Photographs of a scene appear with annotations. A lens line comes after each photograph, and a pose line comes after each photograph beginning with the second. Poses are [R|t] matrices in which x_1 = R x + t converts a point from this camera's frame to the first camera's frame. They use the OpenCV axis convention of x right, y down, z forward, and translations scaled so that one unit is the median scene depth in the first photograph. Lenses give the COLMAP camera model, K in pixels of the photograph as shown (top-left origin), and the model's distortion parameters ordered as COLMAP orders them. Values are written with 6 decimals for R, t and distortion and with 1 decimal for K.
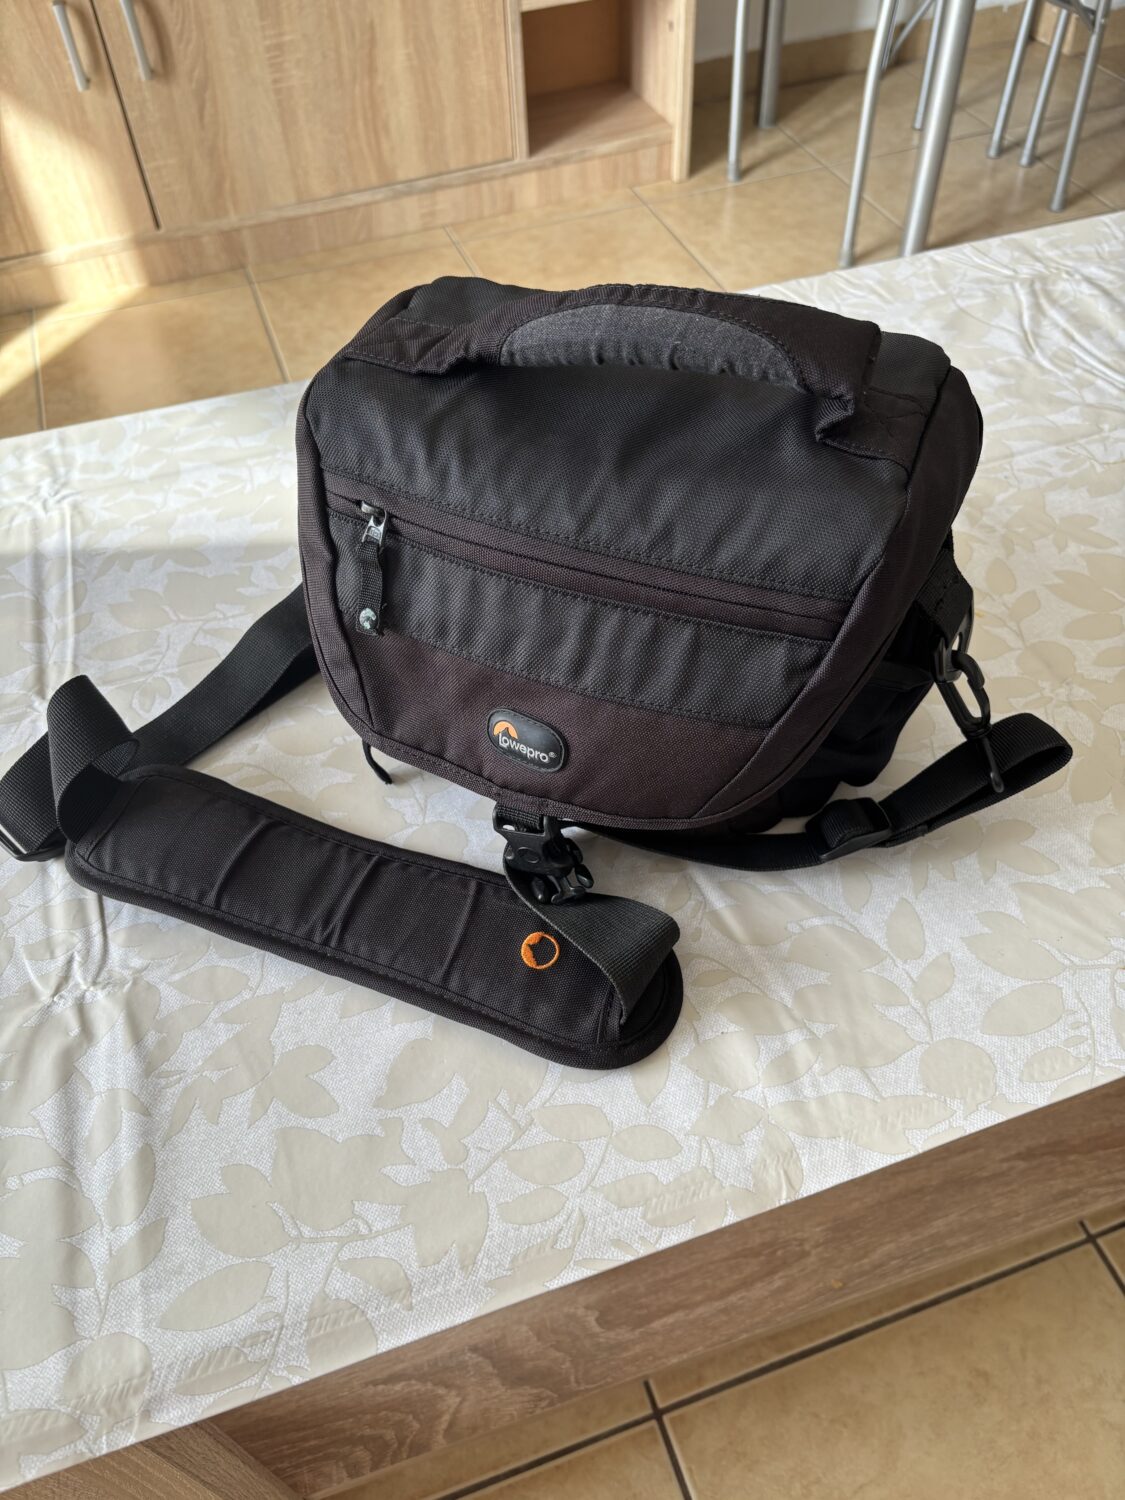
lens RADIAL K [[1130.2, 0, 562.5], [0, 1130.2, 750.0], [0, 0, 1]] dist [-0.031674, 0.001318]
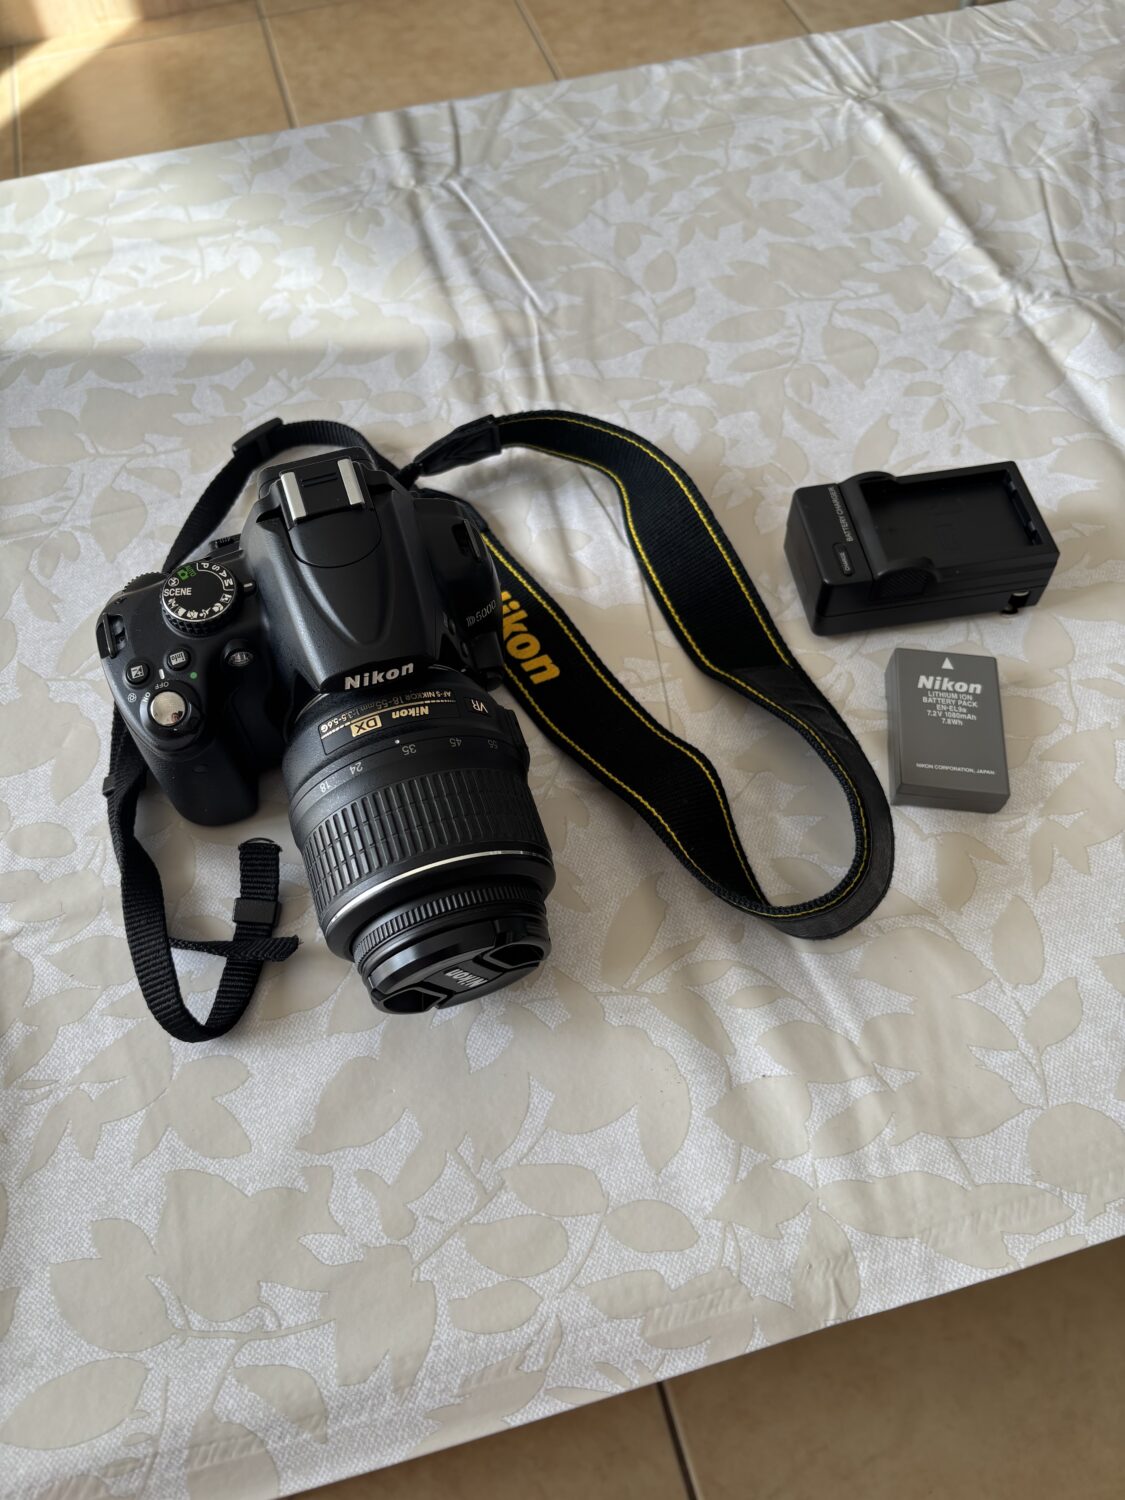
lens RADIAL K [[1095.0, 0, 560.9], [0, 1095.0, 740.6], [0, 0, 1]] dist [0.038499, -0.066700]
pose [[0.998121, 0.051708, -0.032868, 0.020740], [-0.045437, 0.984551, 0.169098, -0.088344], [0.041104, -0.167287, 0.985051, 0.319957]]
